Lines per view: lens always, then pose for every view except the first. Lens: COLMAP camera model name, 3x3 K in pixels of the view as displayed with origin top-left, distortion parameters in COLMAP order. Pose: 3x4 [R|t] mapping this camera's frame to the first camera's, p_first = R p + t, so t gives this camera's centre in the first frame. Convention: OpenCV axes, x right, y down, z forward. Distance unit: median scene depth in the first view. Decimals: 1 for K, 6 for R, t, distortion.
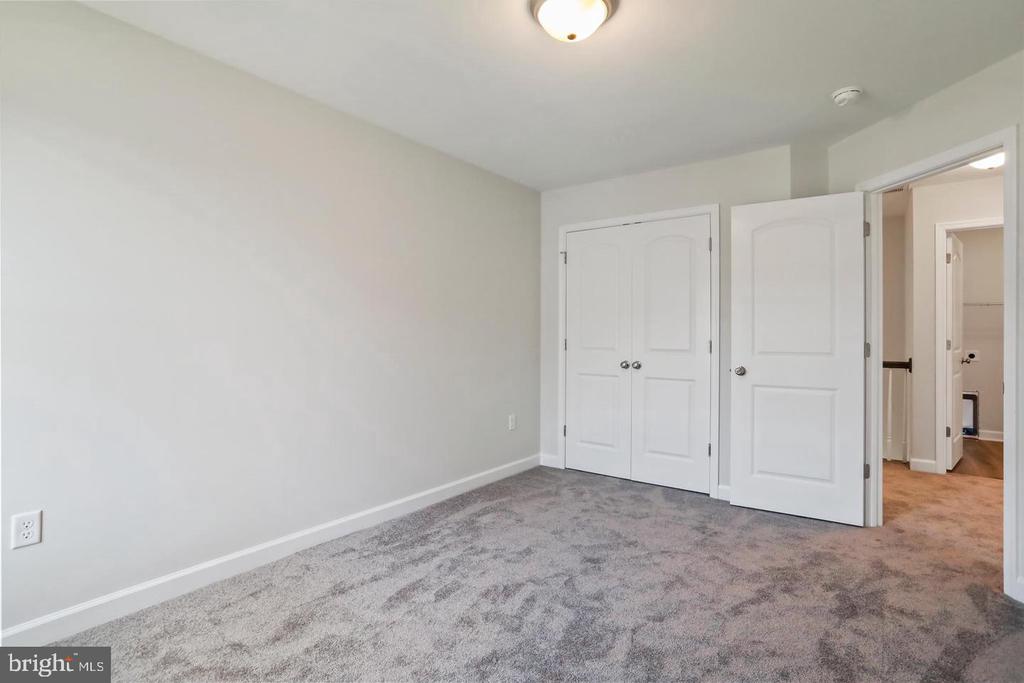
lens RADIAL K [[496.0, 0, 512.3], [0, 496.0, 336.0], [0, 0, 1]] dist [-0.025352, 0.002978]
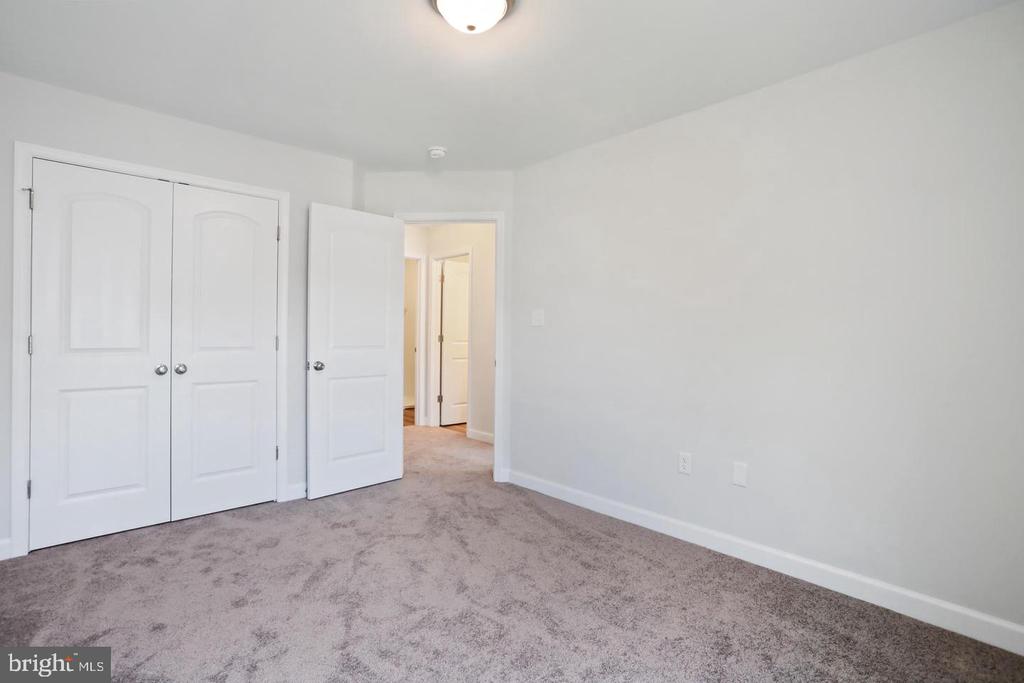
lens RADIAL K [[496.0, 0, 516.3], [0, 496.0, 338.0], [0, 0, 1]] dist [-0.025352, 0.002978]
pose [[0.180142, -0.013013, 0.983555, -0.481784], [-0.006860, 0.999872, 0.014485, -0.004315], [-0.983617, -0.009357, 0.180030, 0.426588]]
